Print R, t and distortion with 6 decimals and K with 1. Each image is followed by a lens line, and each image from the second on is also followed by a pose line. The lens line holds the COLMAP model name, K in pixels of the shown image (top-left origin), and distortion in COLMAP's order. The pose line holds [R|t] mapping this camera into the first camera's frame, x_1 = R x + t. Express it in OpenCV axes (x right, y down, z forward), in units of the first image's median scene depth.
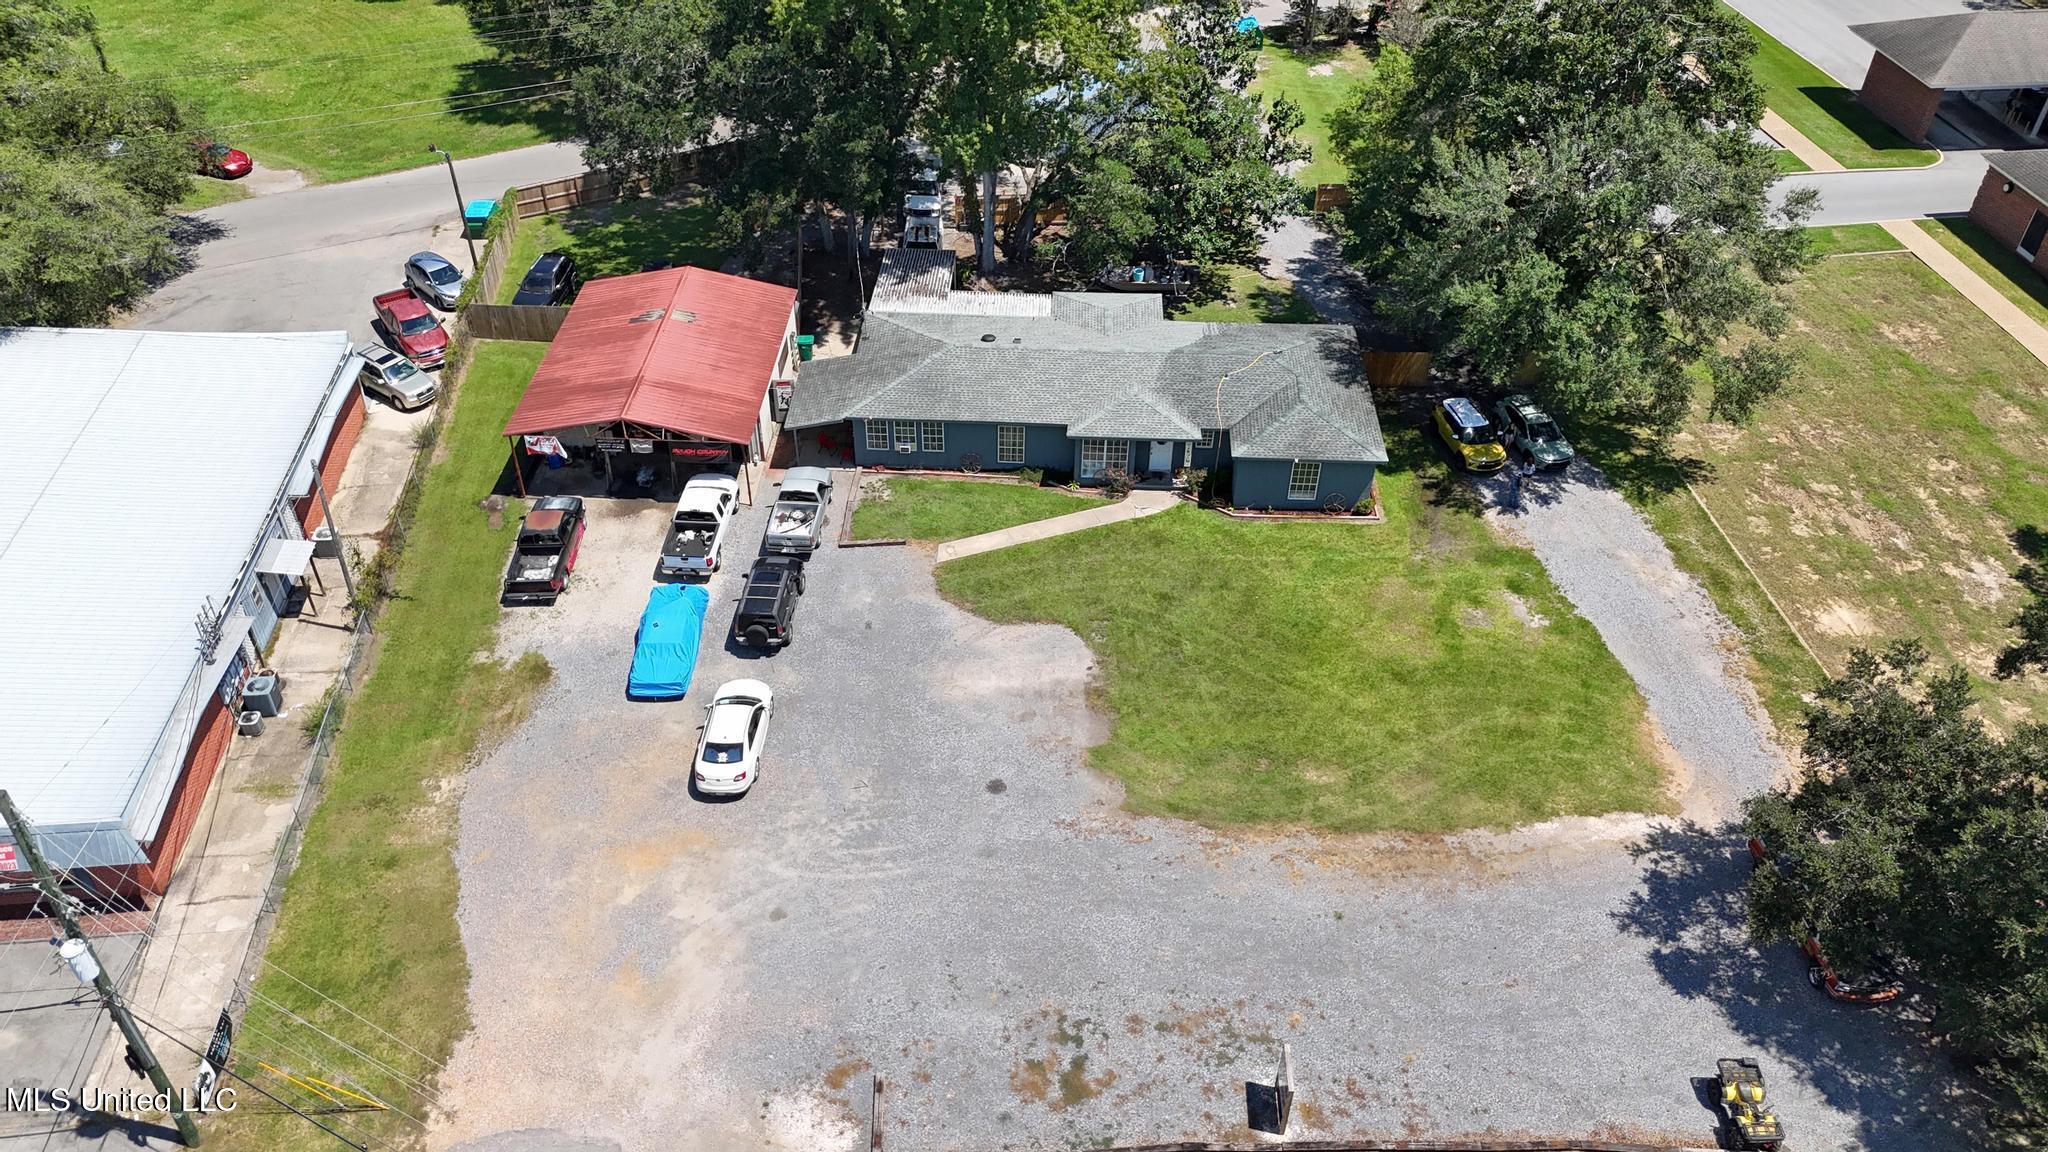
lens RADIAL K [[1503.4, 0, 1018.7], [0, 1503.4, 579.2], [0, 0, 1]] dist [0.076501, -0.078909]
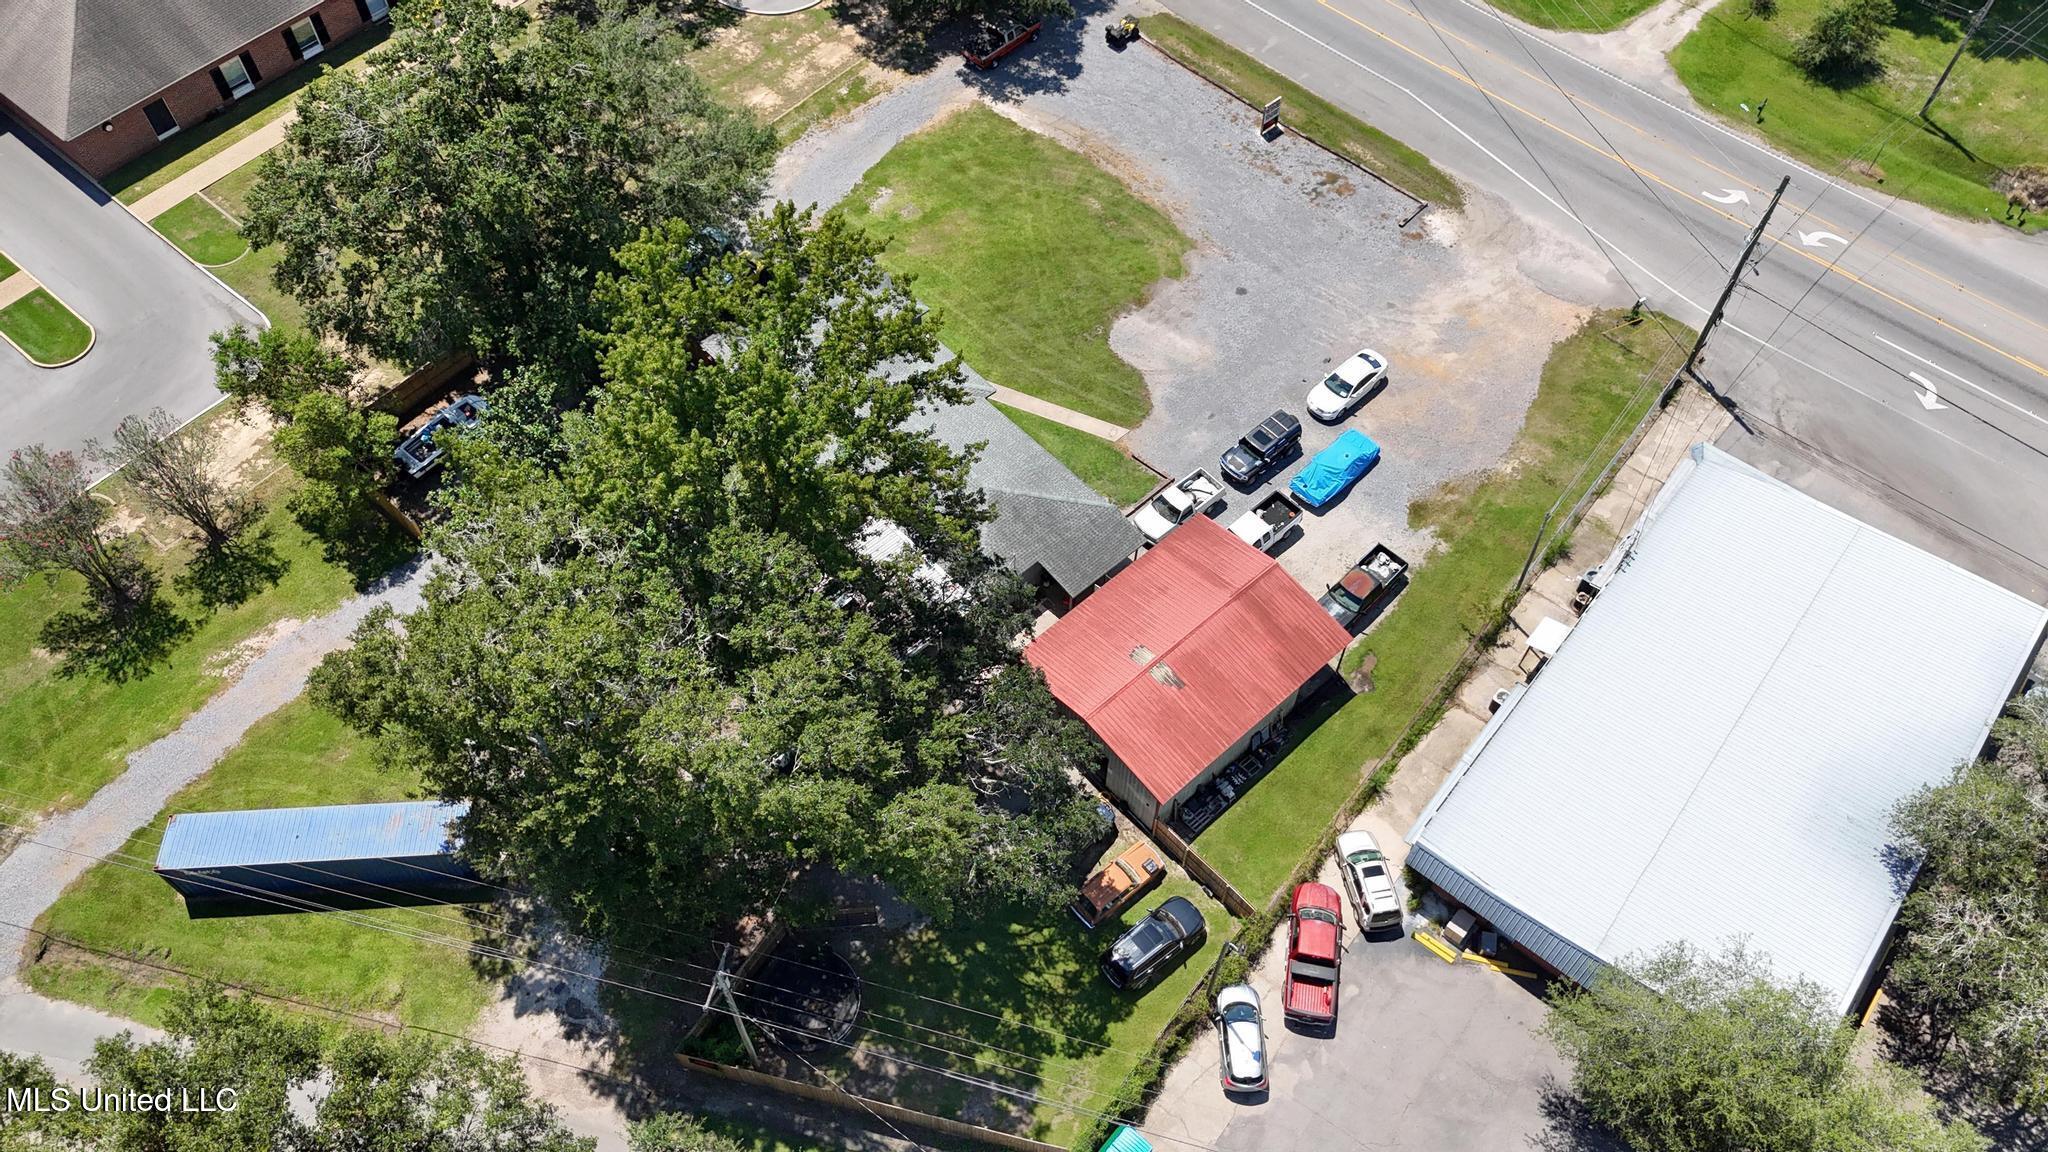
lens RADIAL K [[1504.6, 0, 1025.2], [0, 1504.6, 582.3], [0, 0, 1]] dist [0.056218, -0.043573]
pose [[-0.705995, -0.597800, 0.379745, -0.615421], [0.434818, 0.057366, 0.898689, -1.327883], [-0.559021, 0.799590, 0.219434, 0.919013]]
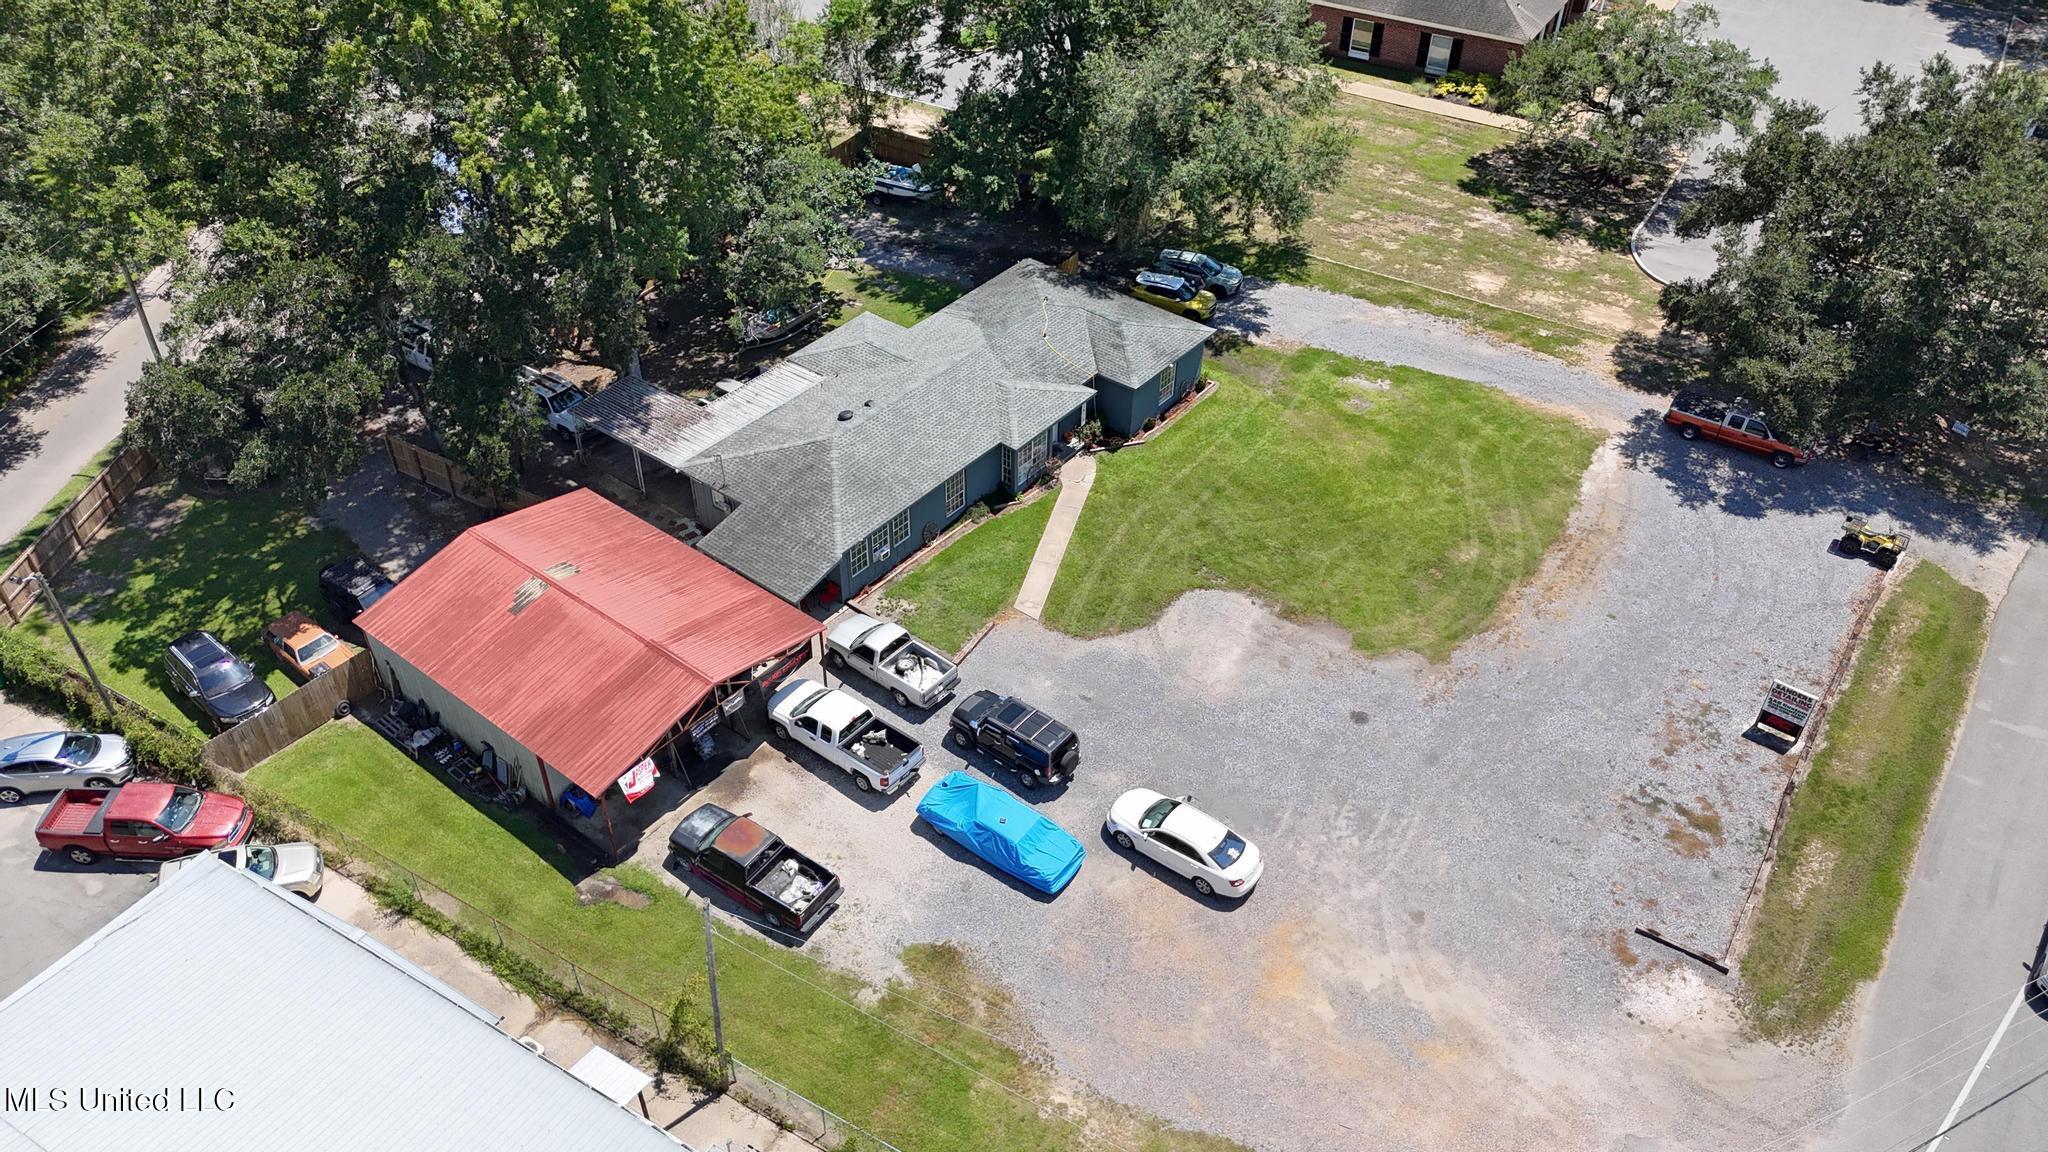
lens RADIAL K [[1504.6, 0, 1025.2], [0, 1504.6, 582.3], [0, 0, 1]] dist [0.056218, -0.043573]
pose [[0.589293, -0.523583, 0.615300, -0.666820], [0.512619, 0.830964, 0.216148, -0.254018], [-0.624464, 0.188040, 0.758081, 0.301059]]
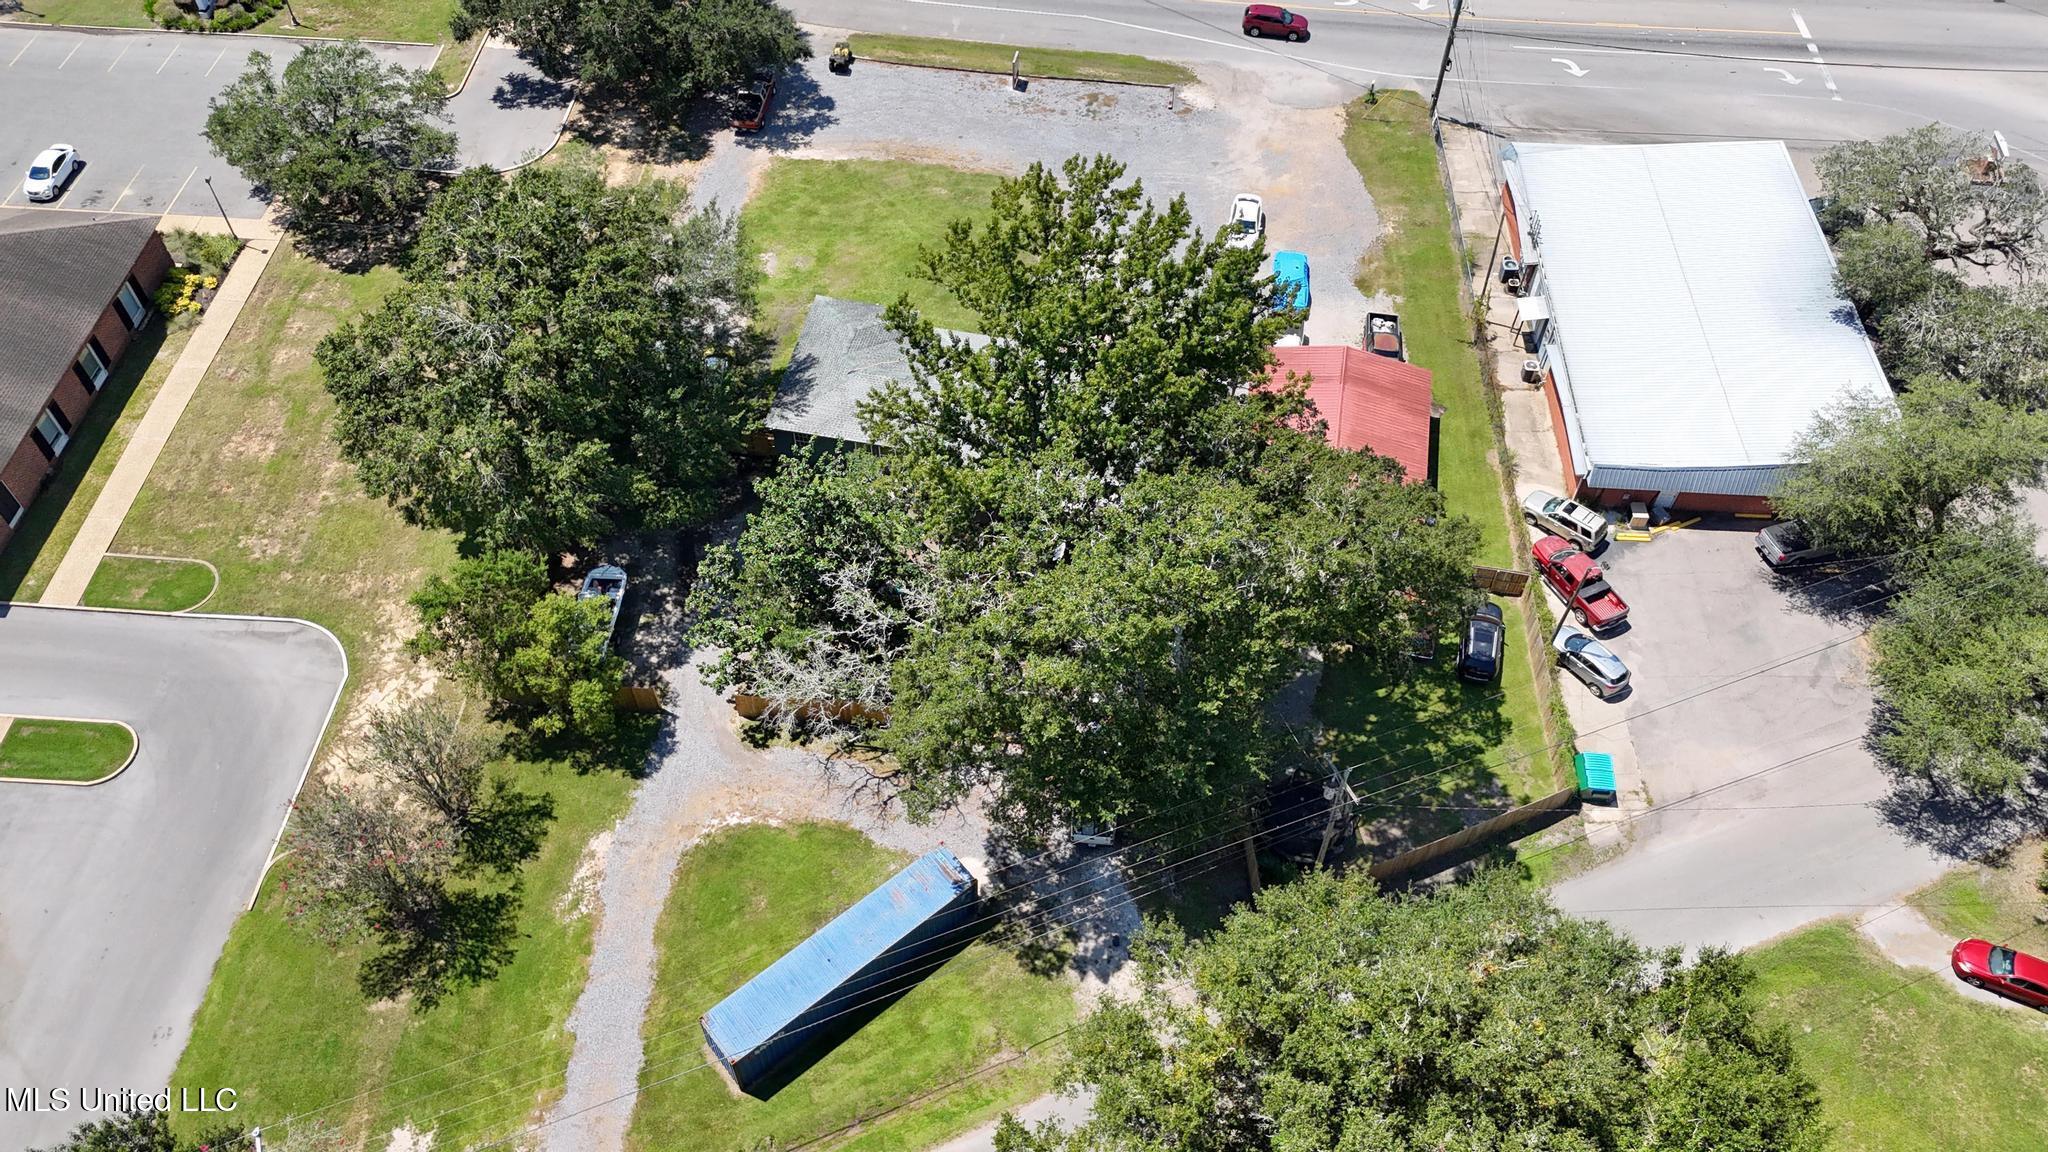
lens RADIAL K [[1504.6, 0, 1025.2], [0, 1504.6, 582.3], [0, 0, 1]] dist [0.056218, -0.043573]
pose [[-0.988392, -0.135514, 0.068683, -0.098781], [0.072234, -0.021457, 0.997157, -1.630792], [-0.133655, 0.990543, 0.030996, 1.290917]]
